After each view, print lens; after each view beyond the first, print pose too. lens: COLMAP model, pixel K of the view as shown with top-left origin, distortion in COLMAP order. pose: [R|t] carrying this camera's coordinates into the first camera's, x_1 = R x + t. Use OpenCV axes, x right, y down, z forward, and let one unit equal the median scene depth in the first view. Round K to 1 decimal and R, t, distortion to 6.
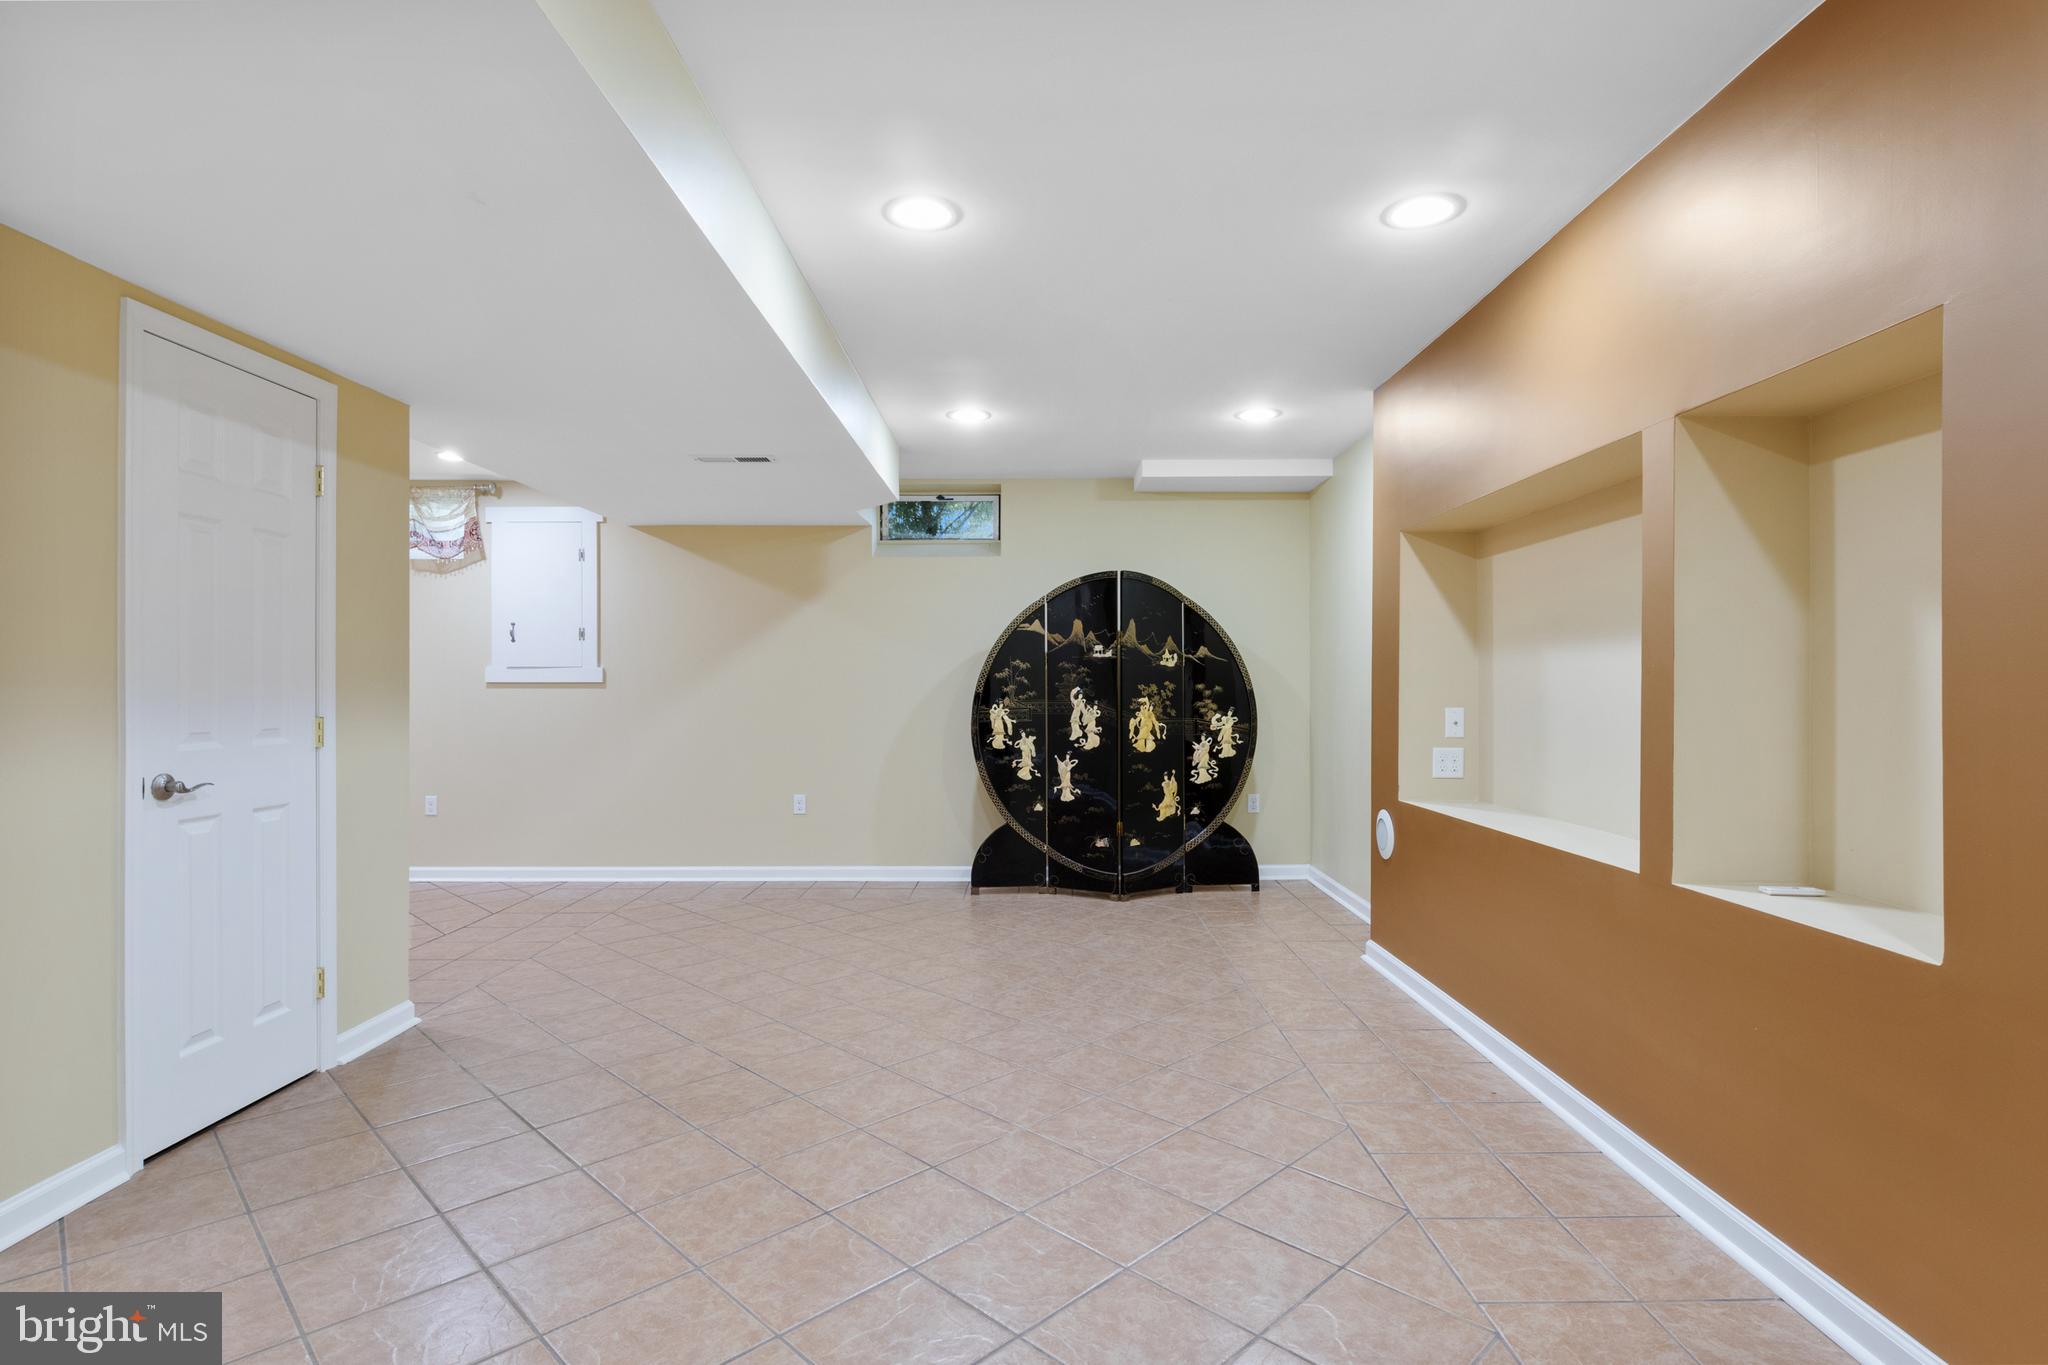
lens RADIAL K [[1036.1, 0, 1016.1], [0, 1036.1, 687.1], [0, 0, 1]] dist [-0.011354, 0.001251]
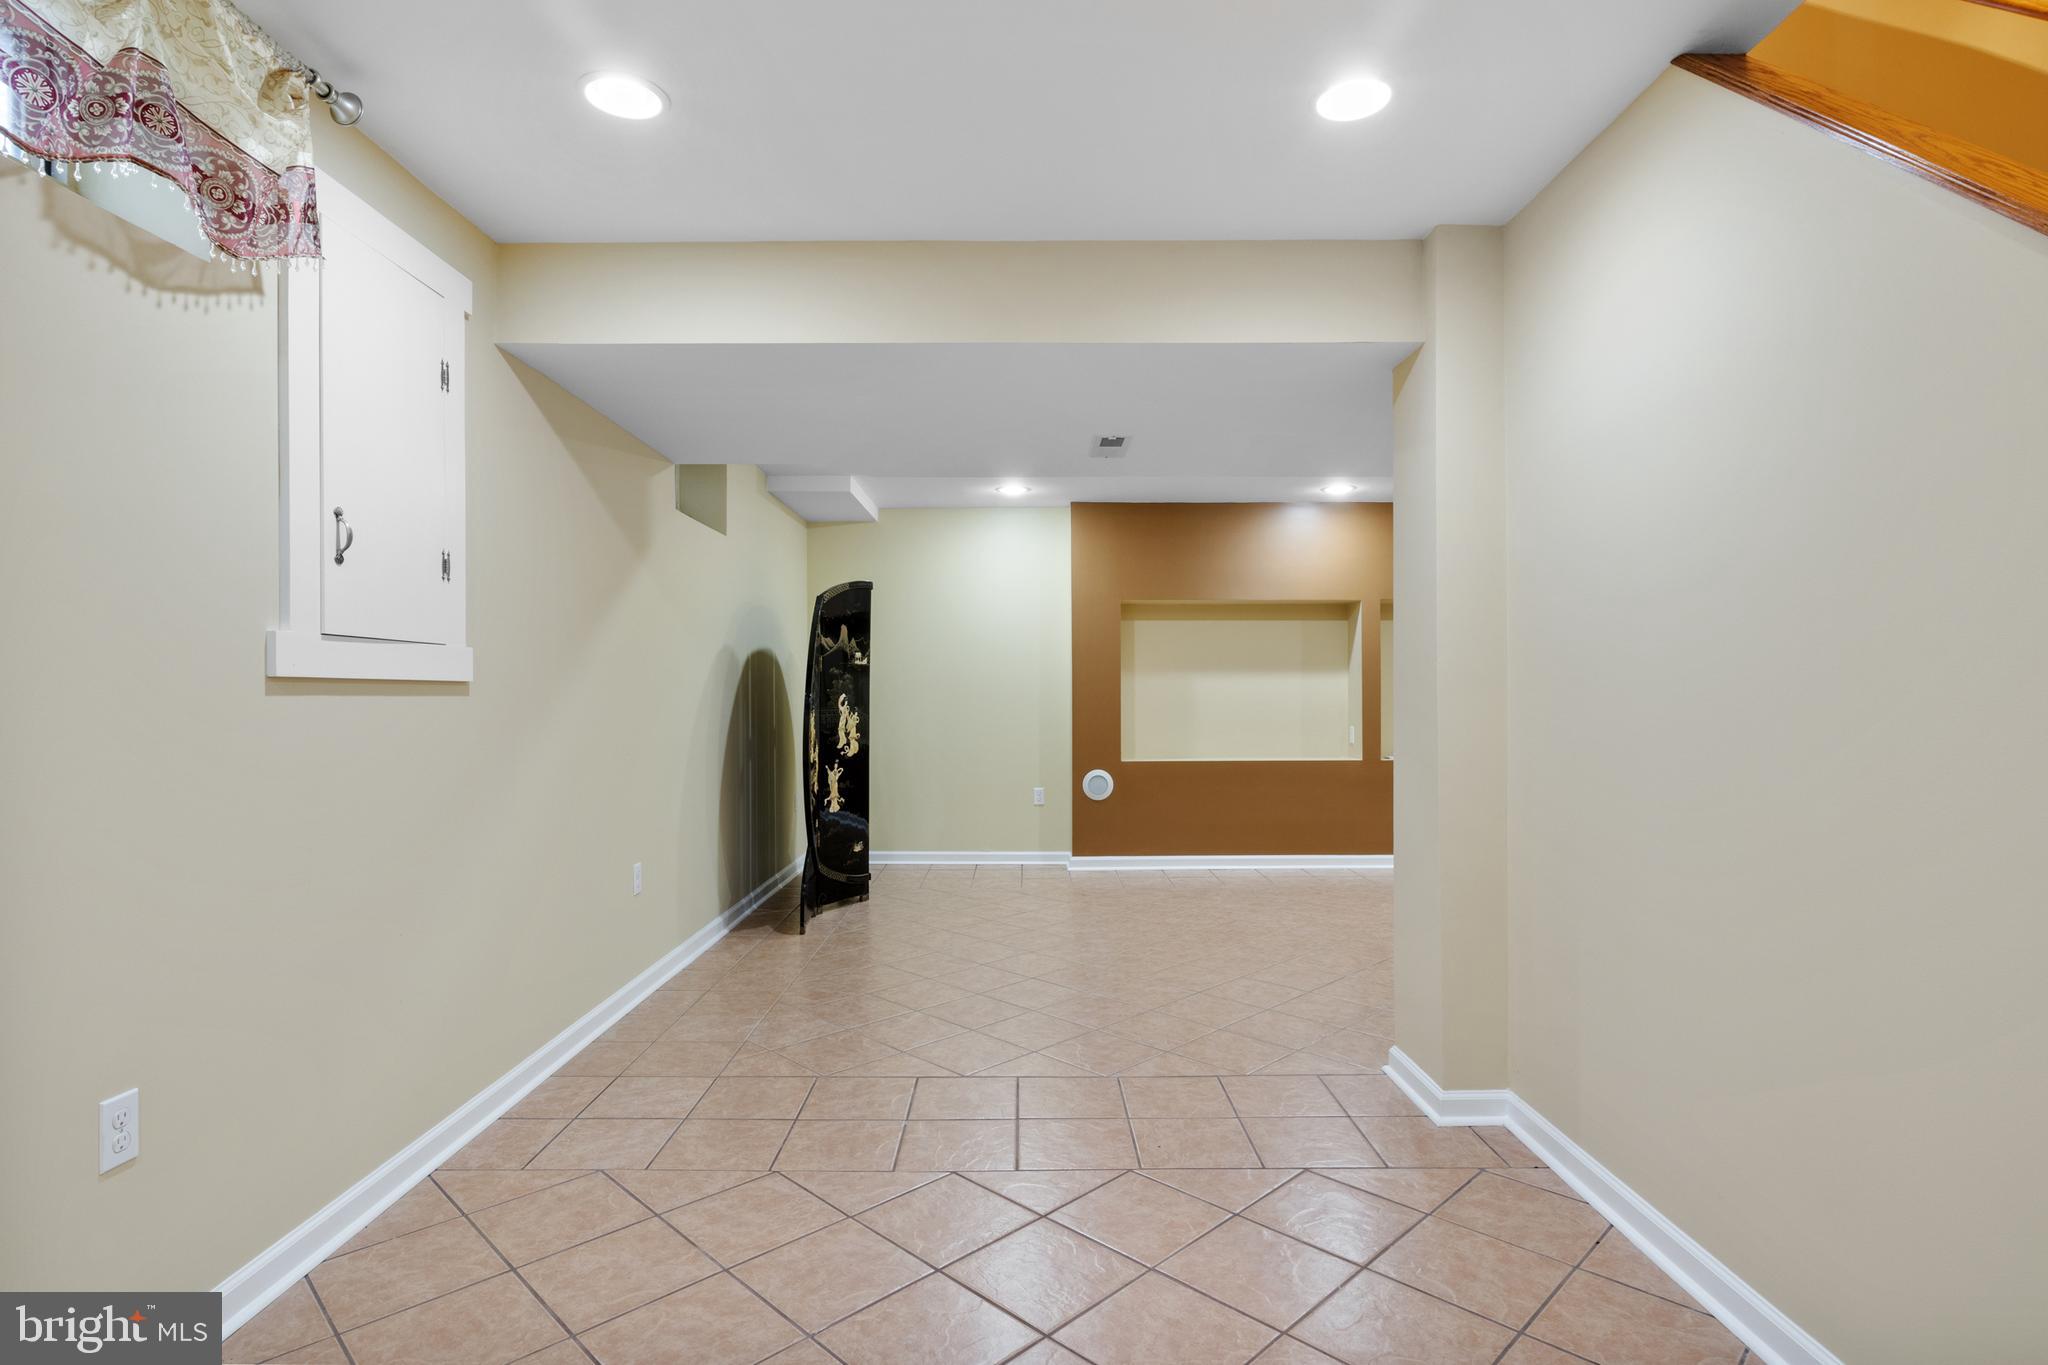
lens RADIAL K [[1036.1, 0, 1041.3], [0, 1036.1, 694.3], [0, 0, 1]] dist [-0.011354, 0.001251]
pose [[-0.037458, 0.001411, 0.999297, -0.931470], [0.000345, 0.999999, -0.001399, 0.001864], [-0.999298, 0.000292, -0.037458, 0.850223]]
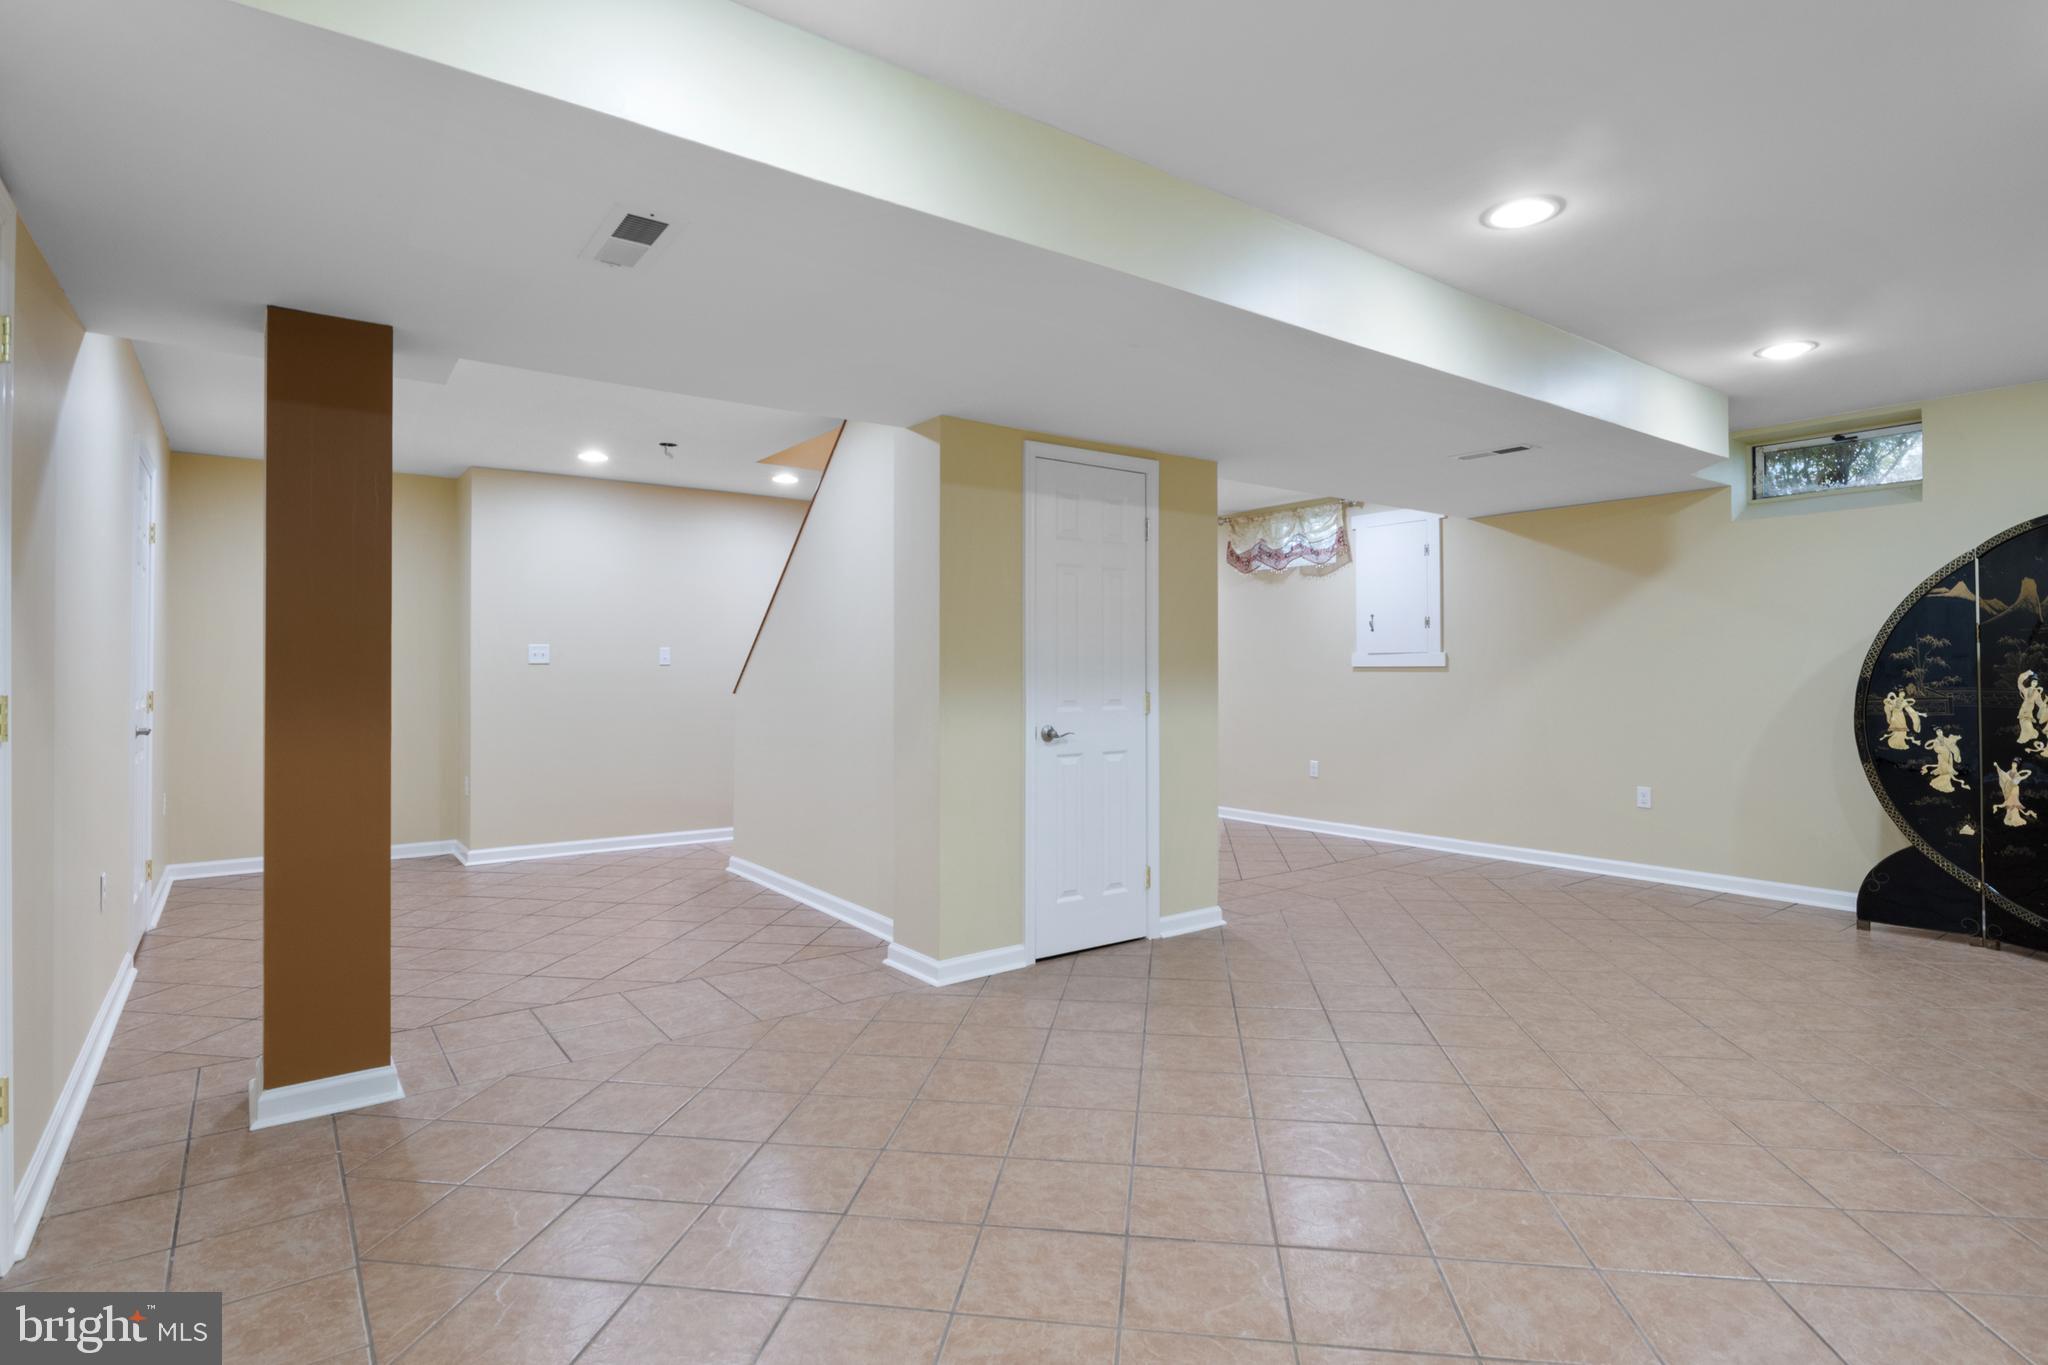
lens RADIAL K [[1036.1, 0, 991.7], [0, 1036.1, 661.0], [0, 0, 1]] dist [-0.011354, 0.001251]
pose [[0.582089, -0.007969, -0.813086, 0.221036], [0.002015, 0.999963, -0.008358, -0.002269], [0.813122, 0.003227, 0.582084, -0.013359]]
